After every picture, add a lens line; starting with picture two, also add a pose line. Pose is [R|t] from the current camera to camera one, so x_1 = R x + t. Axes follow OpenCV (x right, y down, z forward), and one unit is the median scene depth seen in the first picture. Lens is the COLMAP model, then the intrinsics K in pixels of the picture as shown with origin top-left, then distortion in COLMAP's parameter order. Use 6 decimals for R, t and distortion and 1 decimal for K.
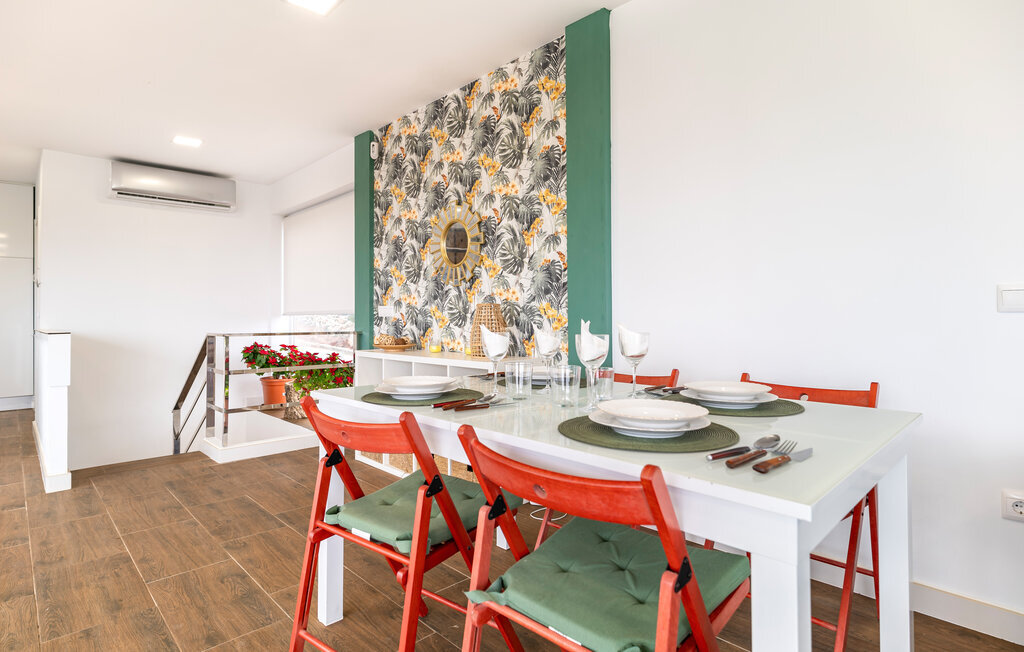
lens RADIAL K [[522.0, 0, 511.4], [0, 522.0, 314.7], [0, 0, 1]] dist [0.003946, 0.000306]
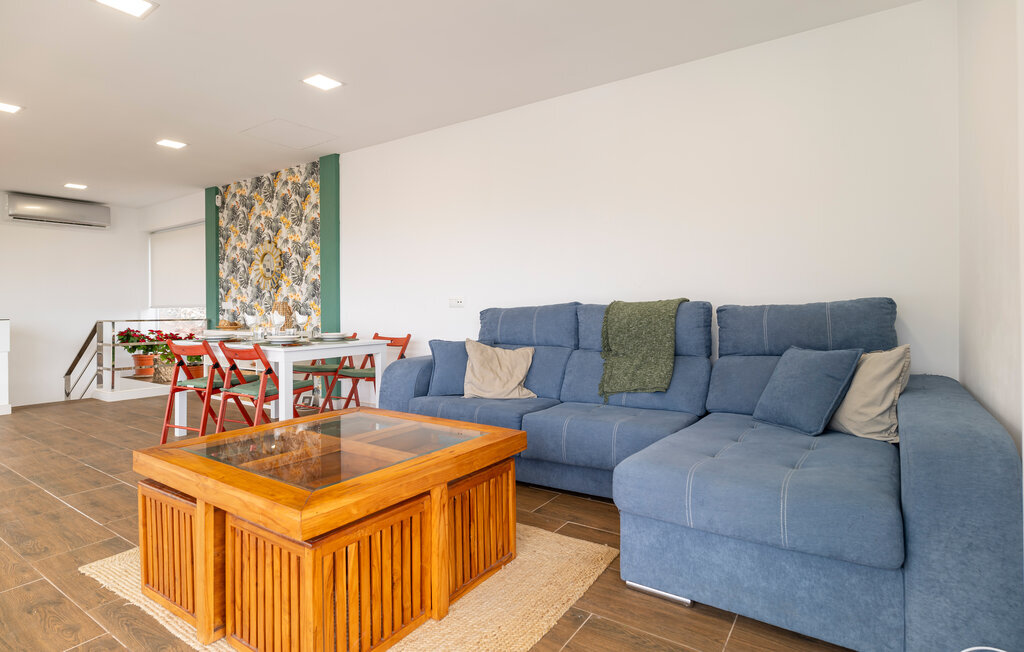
lens RADIAL K [[522.0, 0, 511.4], [0, 522.0, 314.7], [0, 0, 1]] dist [0.003946, 0.000306]
pose [[0.979578, -0.001037, 0.201061, 0.291983], [-0.001663, 0.999911, 0.013259, -0.001405], [-0.201057, -0.013322, 0.979489, -0.733360]]
